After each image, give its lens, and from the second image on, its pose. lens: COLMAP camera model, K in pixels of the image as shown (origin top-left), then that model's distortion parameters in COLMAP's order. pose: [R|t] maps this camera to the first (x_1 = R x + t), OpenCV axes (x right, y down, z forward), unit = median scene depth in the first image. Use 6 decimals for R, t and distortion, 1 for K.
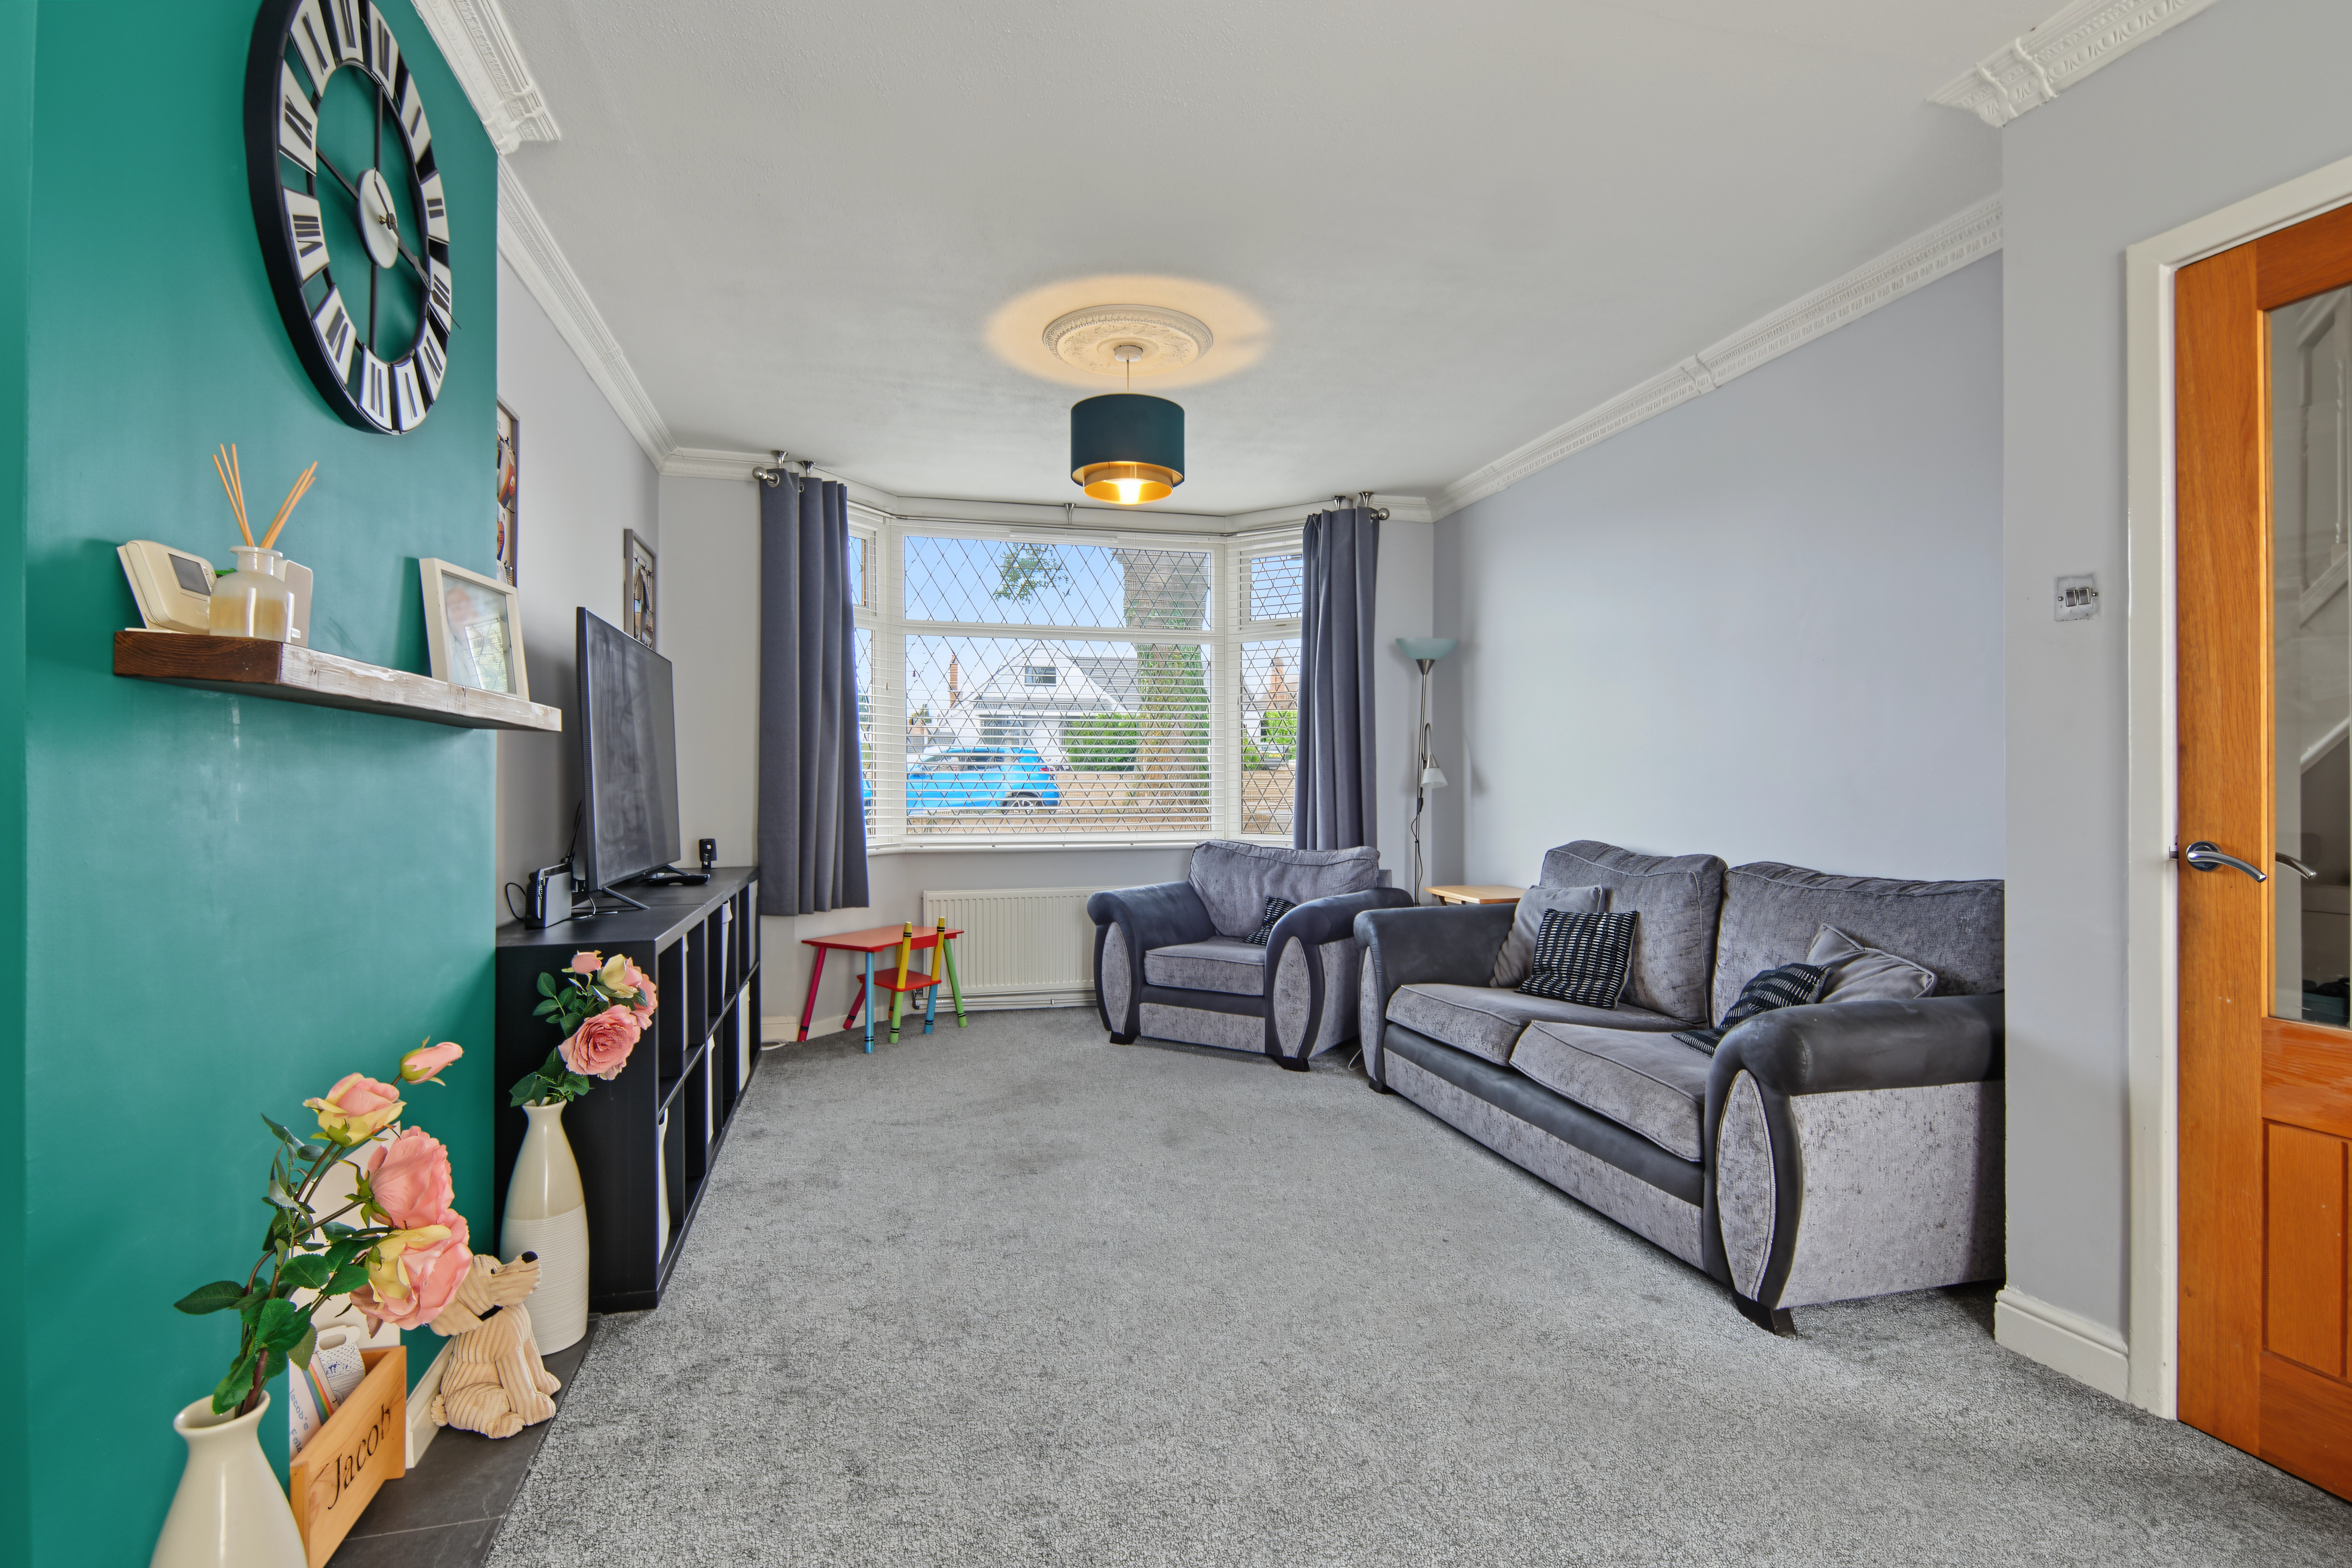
lens RADIAL K [[1146.6, 0, 1172.4], [0, 1146.6, 767.1], [0, 0, 1]] dist [0.032334, -0.025860]
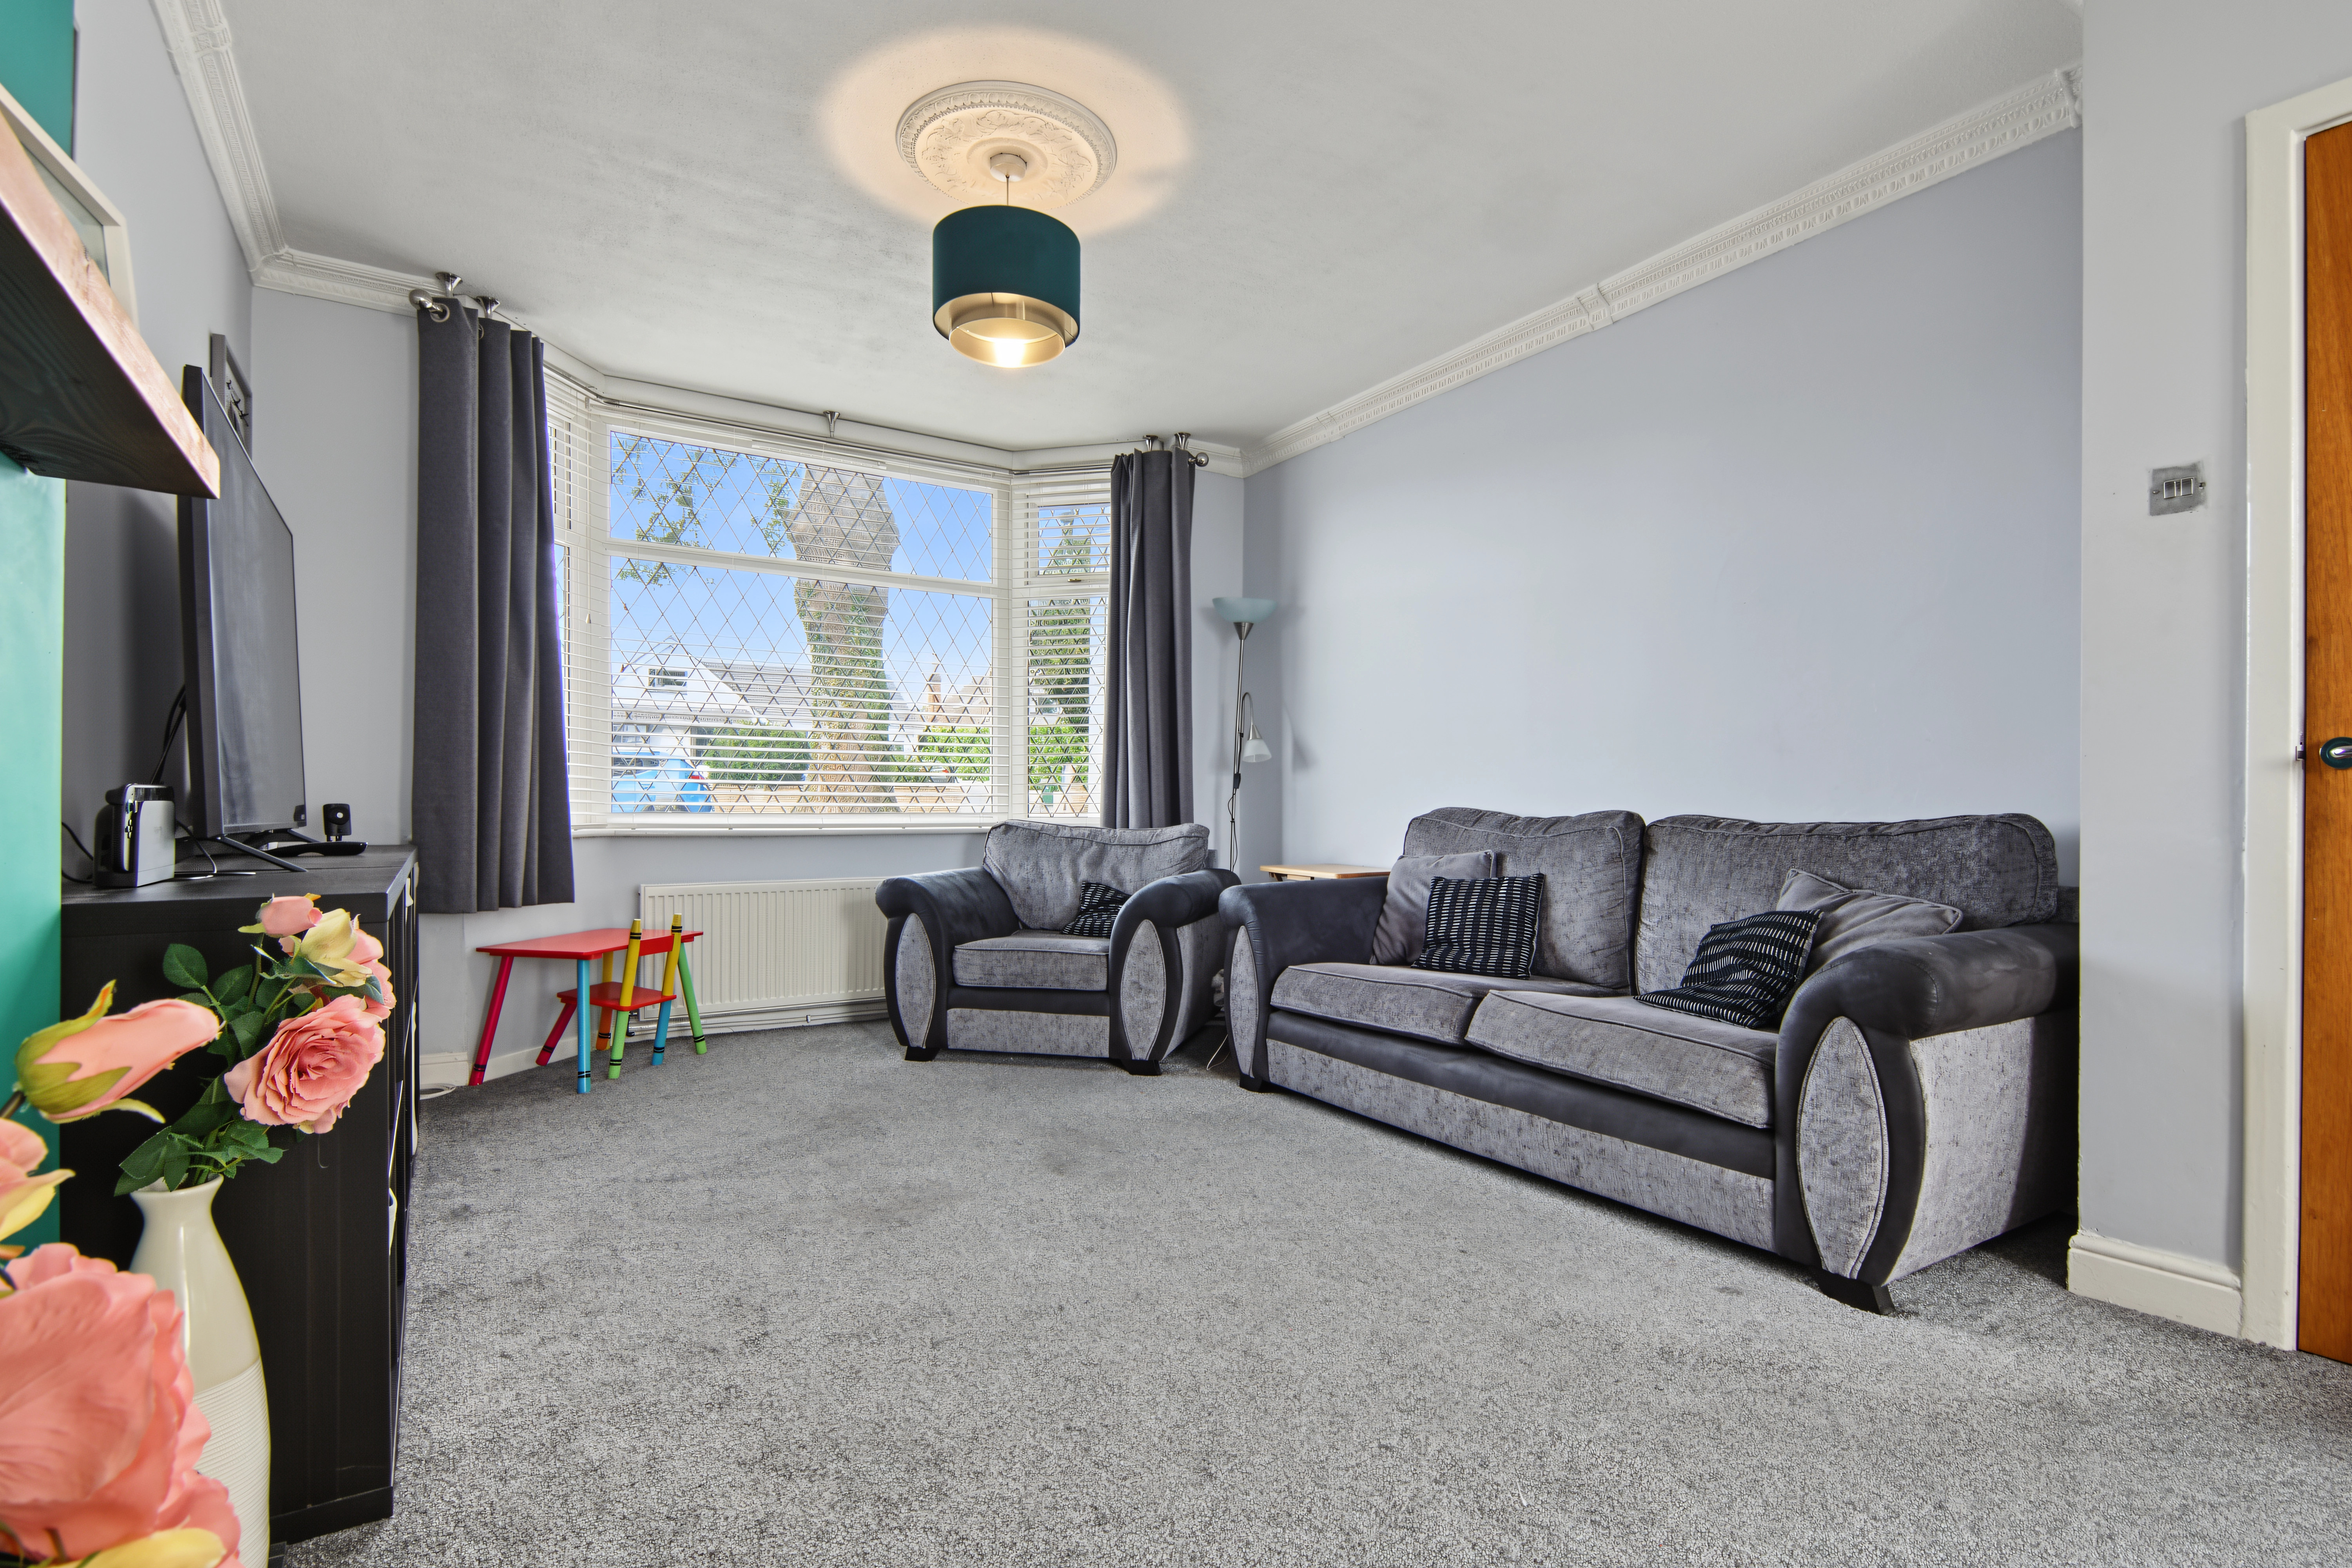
lens RADIAL K [[1151.4, 0, 1183.8], [0, 1151.4, 797.6], [0, 0, 1]] dist [0.029615, -0.023481]
pose [[0.951707, 0.006595, 0.306938, -0.162614], [-0.008522, 0.999951, 0.004941, 0.063290], [-0.306890, -0.007318, 0.951717, 0.209741]]
